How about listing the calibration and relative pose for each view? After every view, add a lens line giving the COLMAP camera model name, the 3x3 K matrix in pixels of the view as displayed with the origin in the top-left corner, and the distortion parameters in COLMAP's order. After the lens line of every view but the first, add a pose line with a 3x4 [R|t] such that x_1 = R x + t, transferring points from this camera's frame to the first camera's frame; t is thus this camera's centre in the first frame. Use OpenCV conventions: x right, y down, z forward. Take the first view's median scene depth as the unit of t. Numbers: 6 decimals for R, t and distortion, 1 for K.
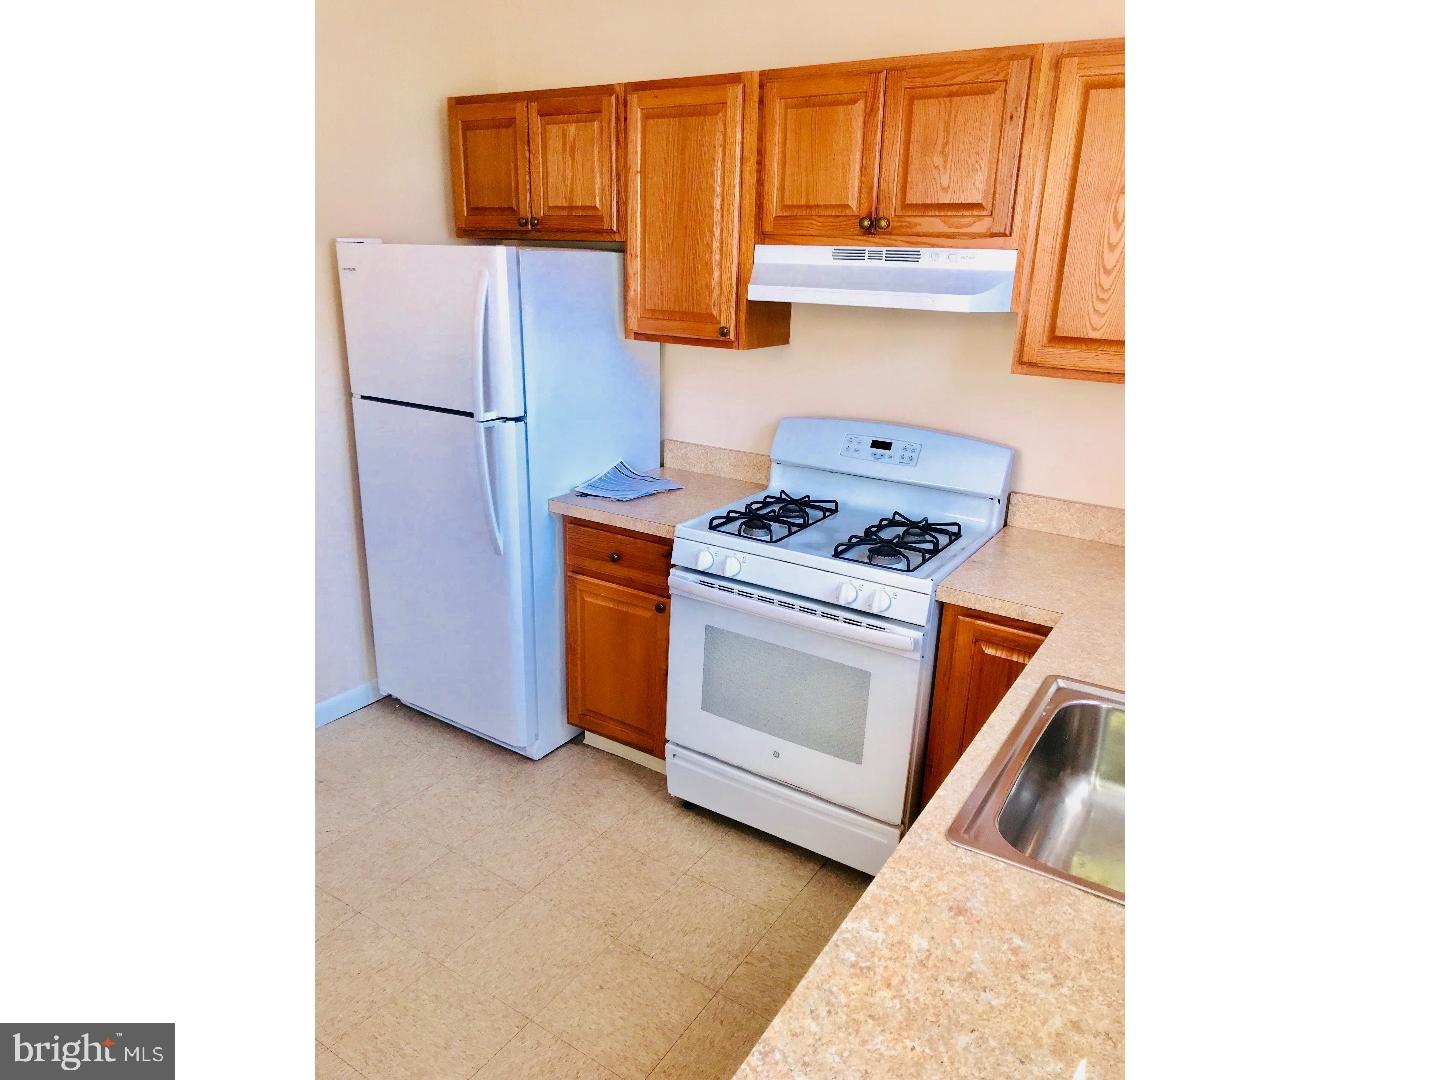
lens RADIAL K [[911.9, 0, 716.8], [0, 911.9, 539.2], [0, 0, 1]] dist [0.028978, 0.000269]
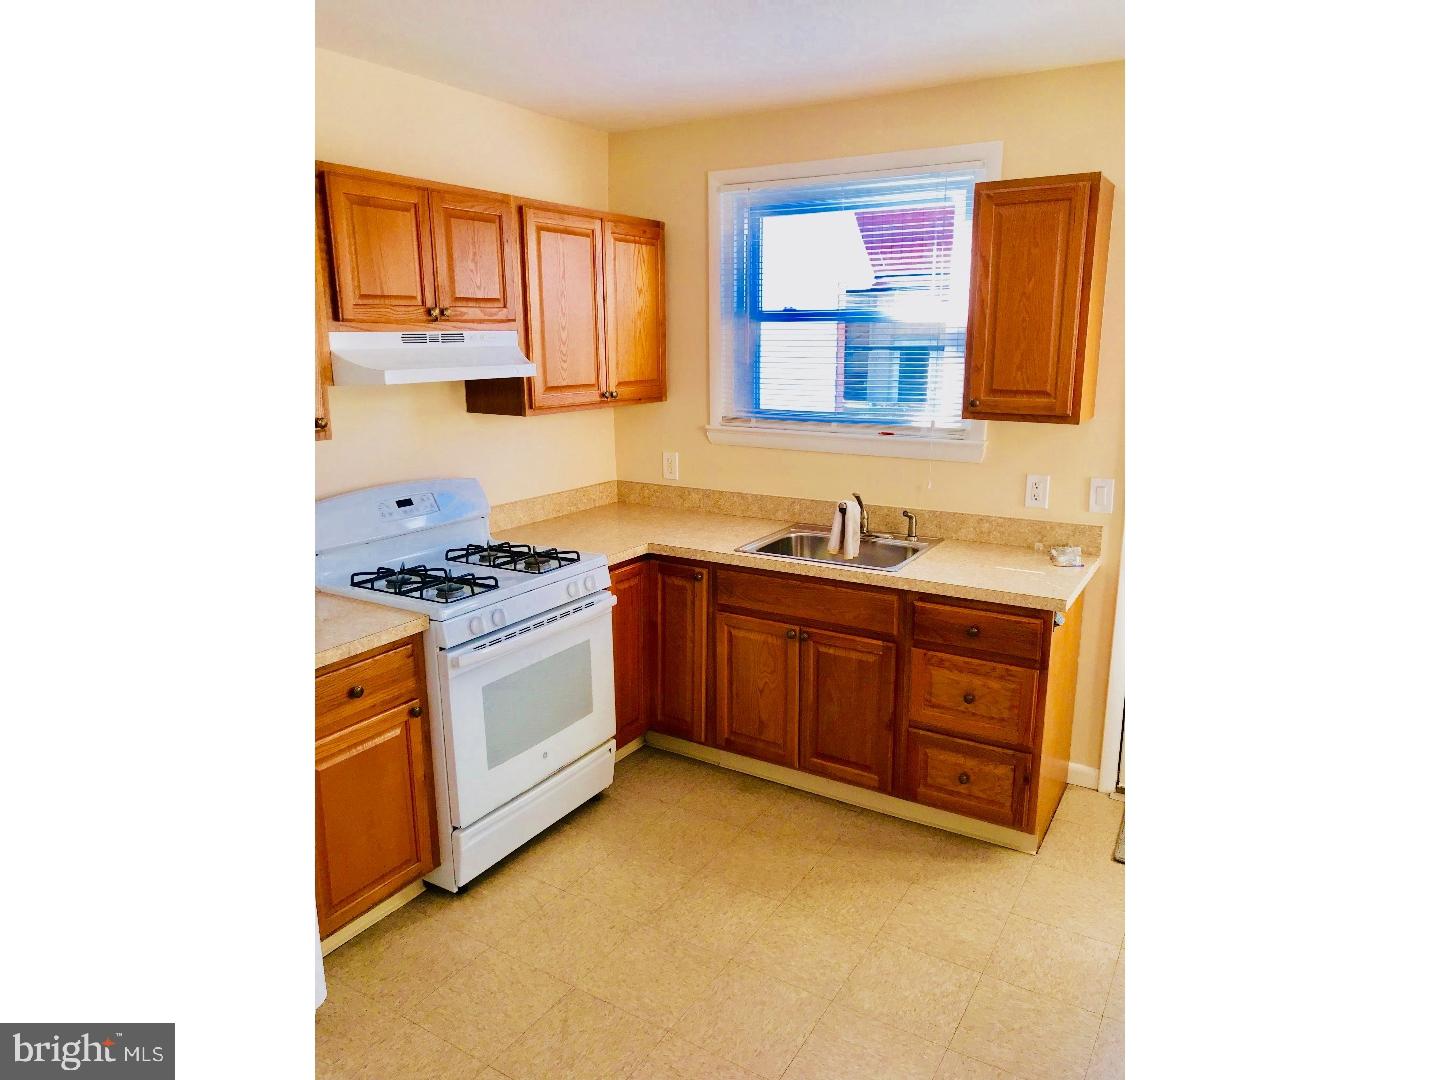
lens RADIAL K [[899.5, 0, 725.1], [0, 899.5, 540.0], [0, 0, 1]] dist [0.016505, -0.001252]
pose [[-0.021525, -0.256219, 0.966379, -1.046720], [0.302795, 0.919534, 0.250544, -0.253515], [-0.952813, 0.298008, 0.057789, 0.665351]]
